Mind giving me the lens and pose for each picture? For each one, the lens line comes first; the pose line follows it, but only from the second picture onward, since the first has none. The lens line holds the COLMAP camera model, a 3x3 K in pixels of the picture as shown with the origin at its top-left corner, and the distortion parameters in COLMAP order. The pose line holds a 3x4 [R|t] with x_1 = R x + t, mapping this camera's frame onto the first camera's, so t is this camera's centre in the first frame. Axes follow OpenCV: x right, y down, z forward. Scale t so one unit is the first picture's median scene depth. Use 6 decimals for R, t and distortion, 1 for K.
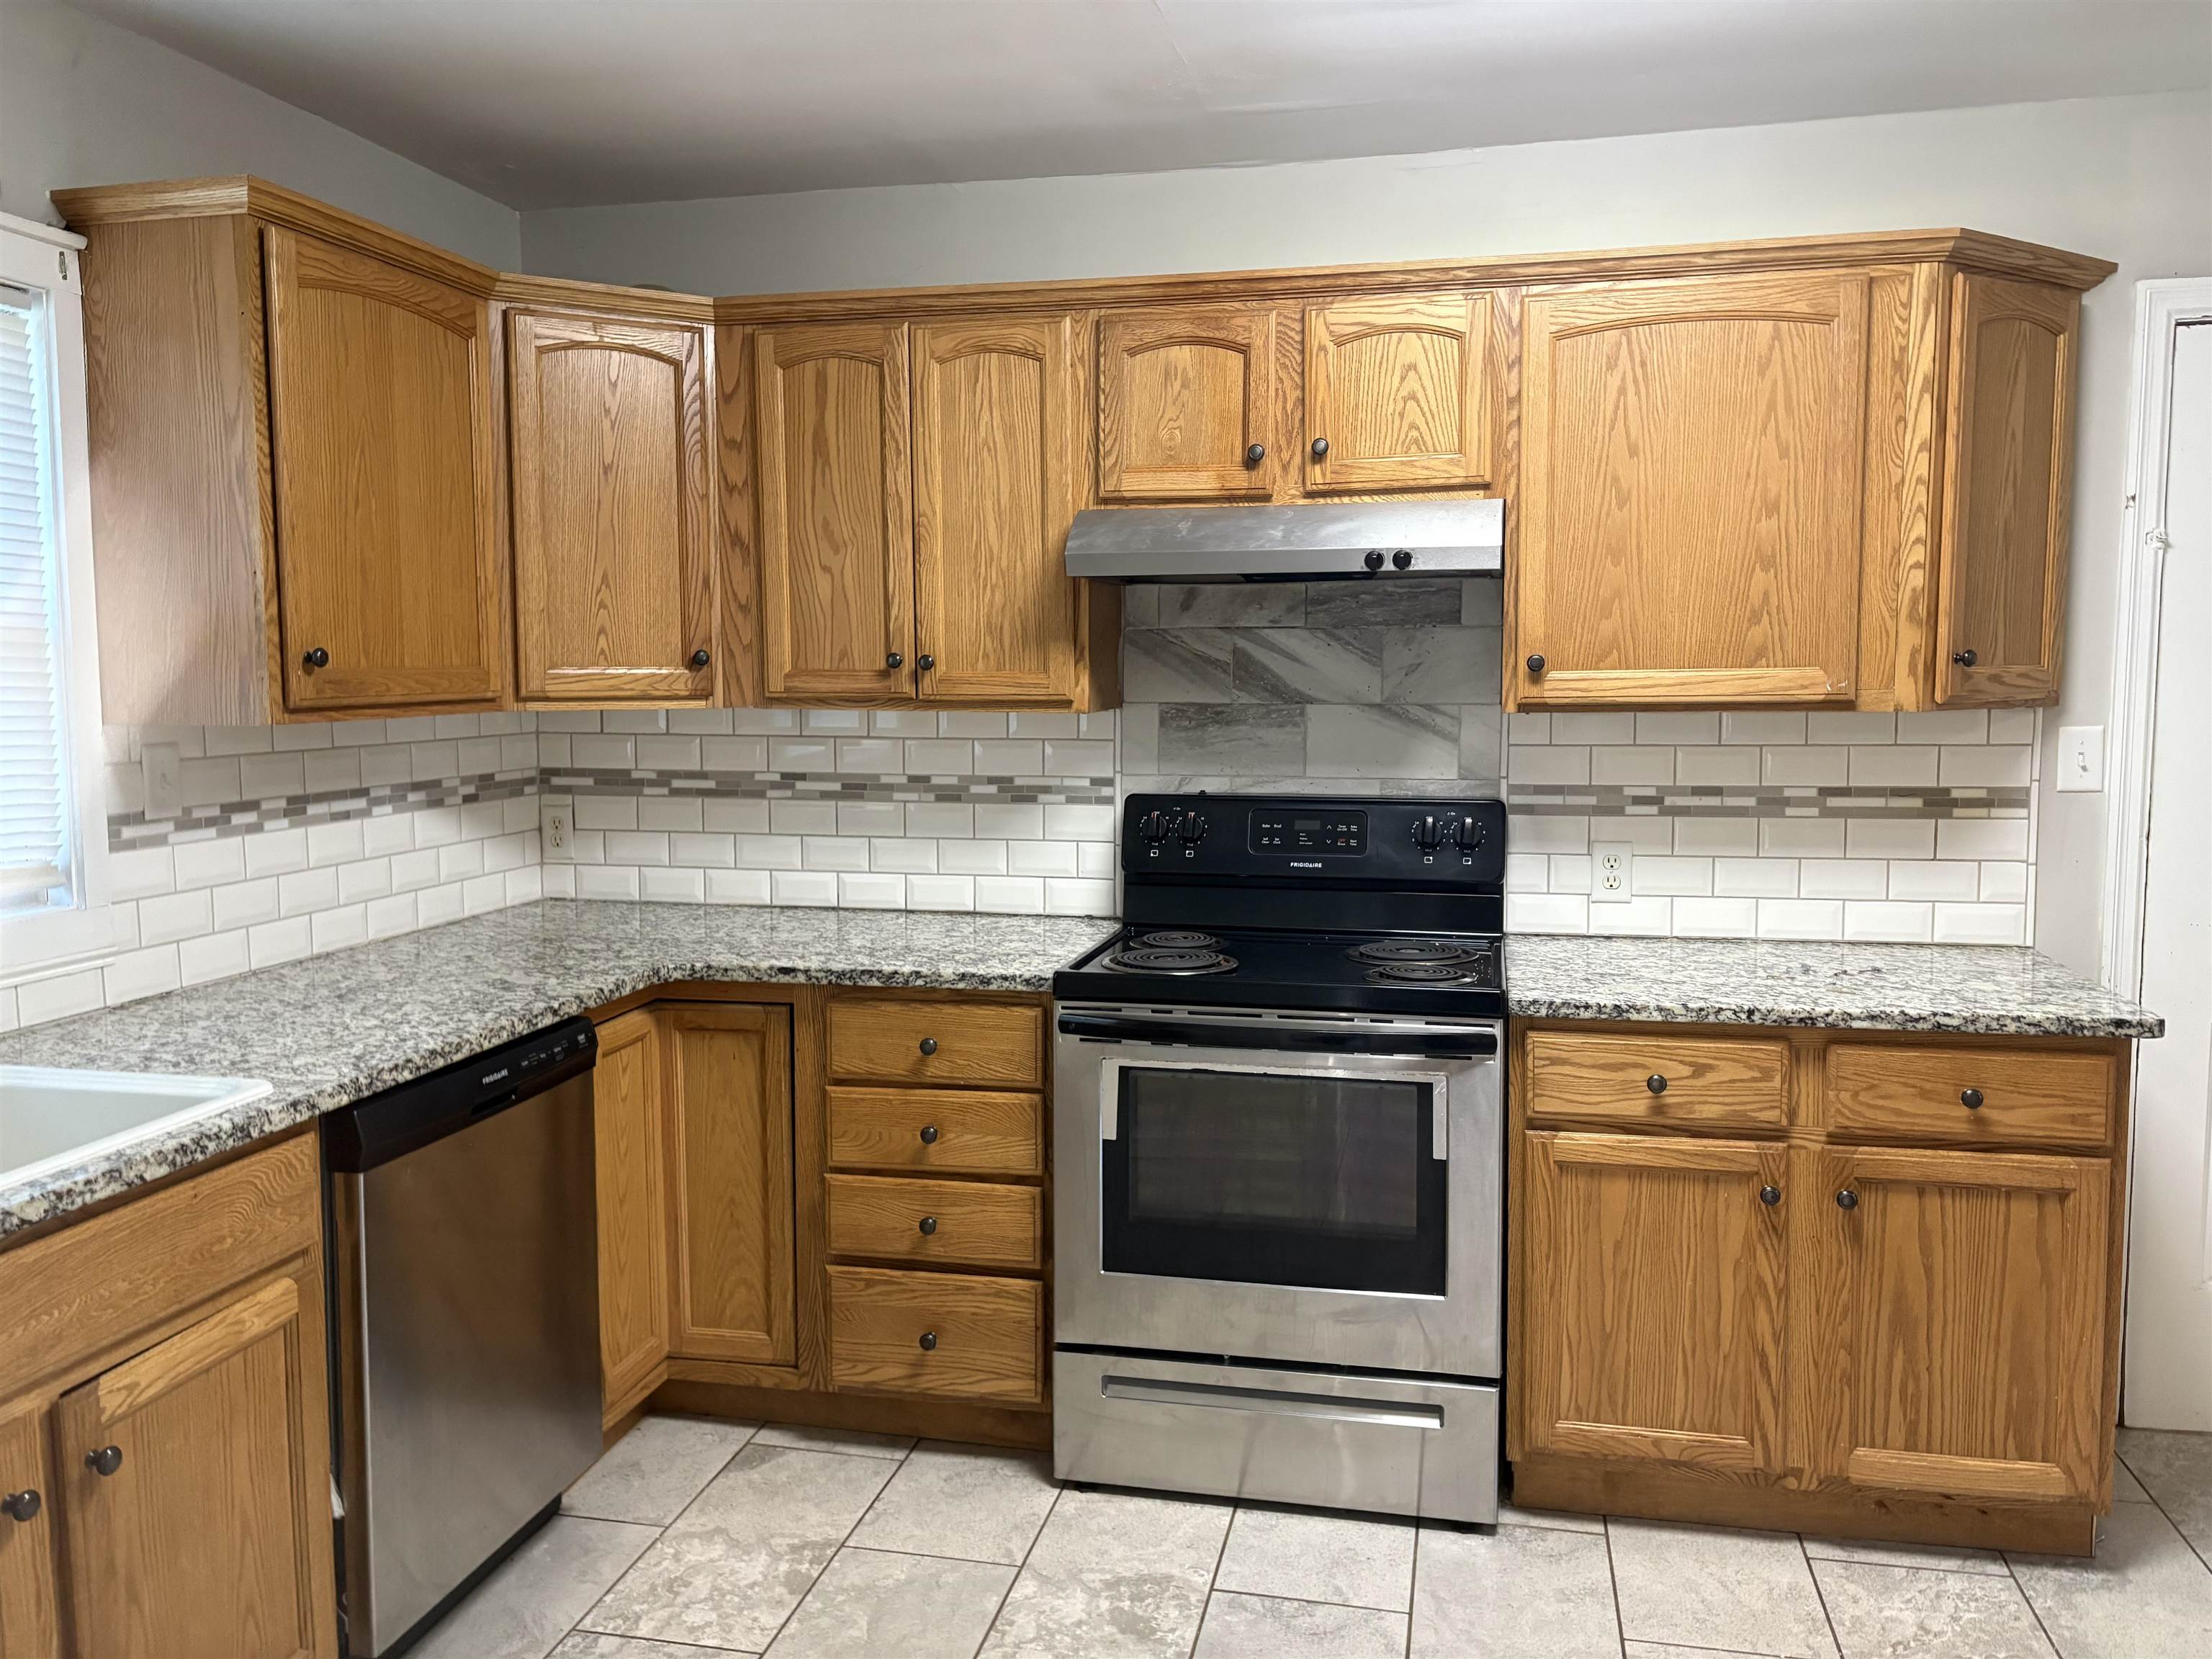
lens RADIAL K [[1651.6, 0, 1098.3], [0, 1651.6, 815.4], [0, 0, 1]] dist [0.039892, -0.030482]
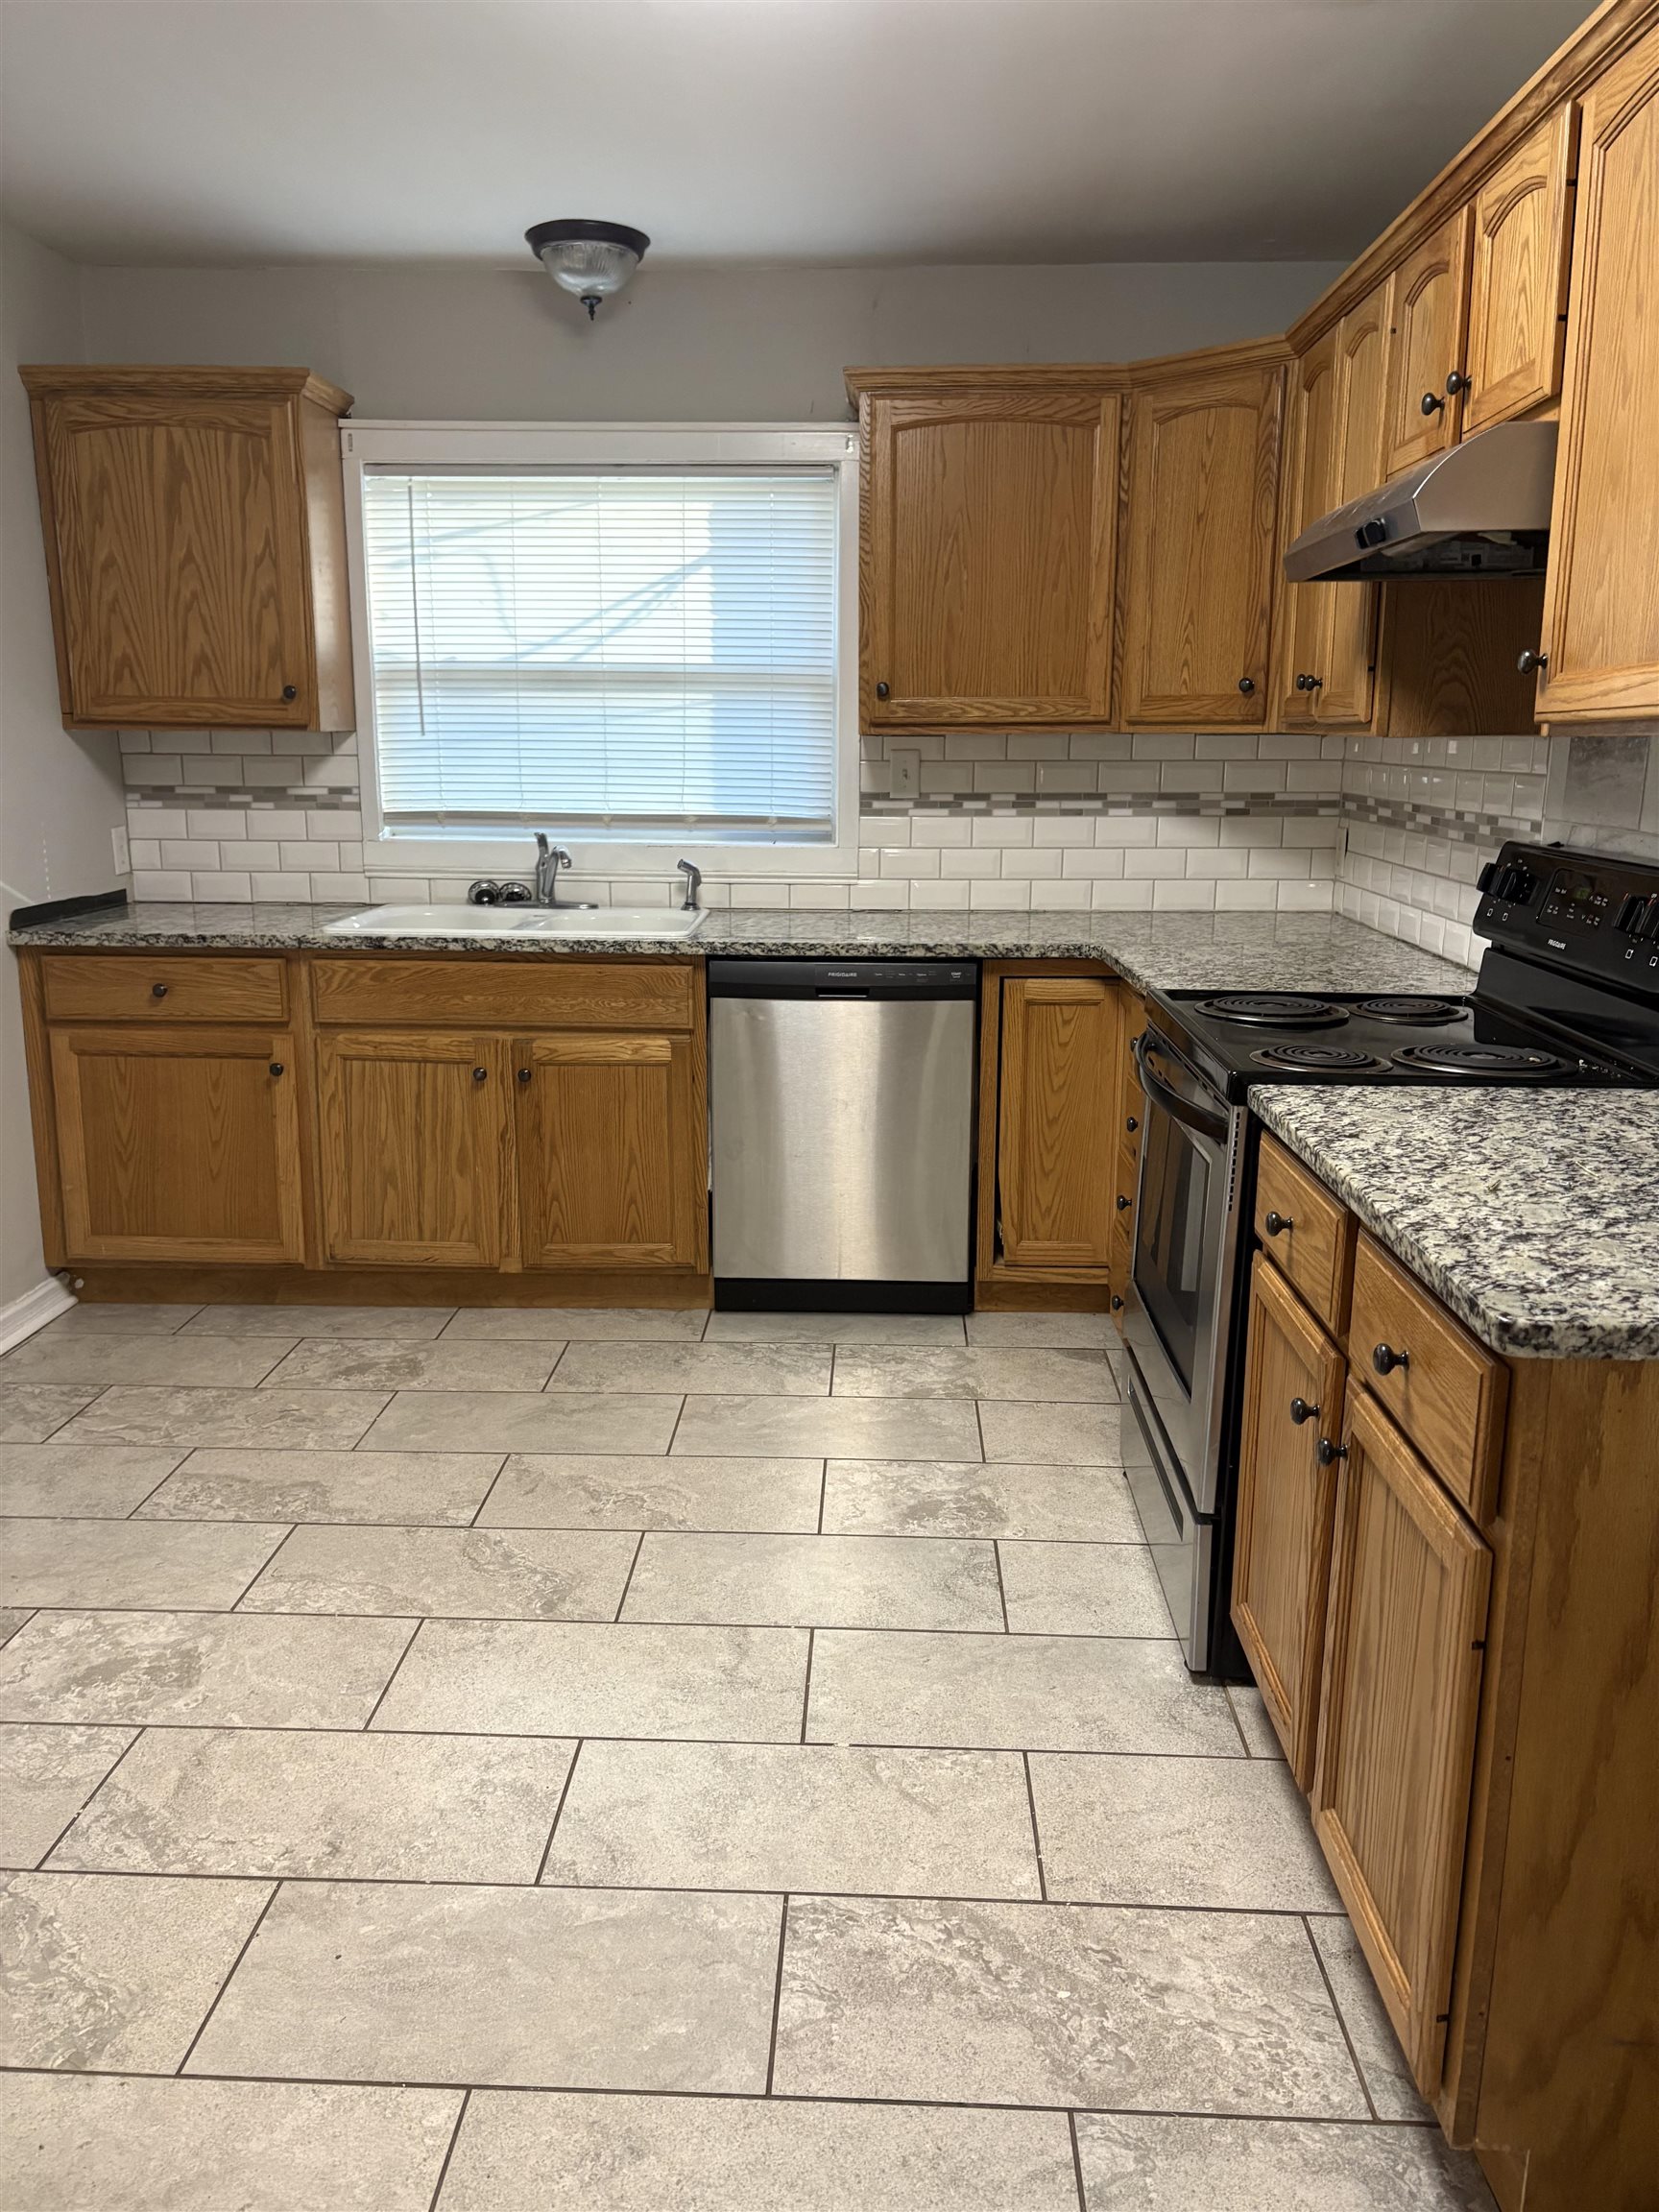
lens RADIAL K [[1651.6, 0, 818.8], [0, 1651.6, 1120.0], [0, 0, 1]] dist [0.039892, -0.030482]
pose [[0.180483, 0.227288, -0.956957, 0.907279], [-0.091139, 0.972613, 0.213818, -0.026775], [0.979347, 0.048625, 0.196255, 0.572610]]
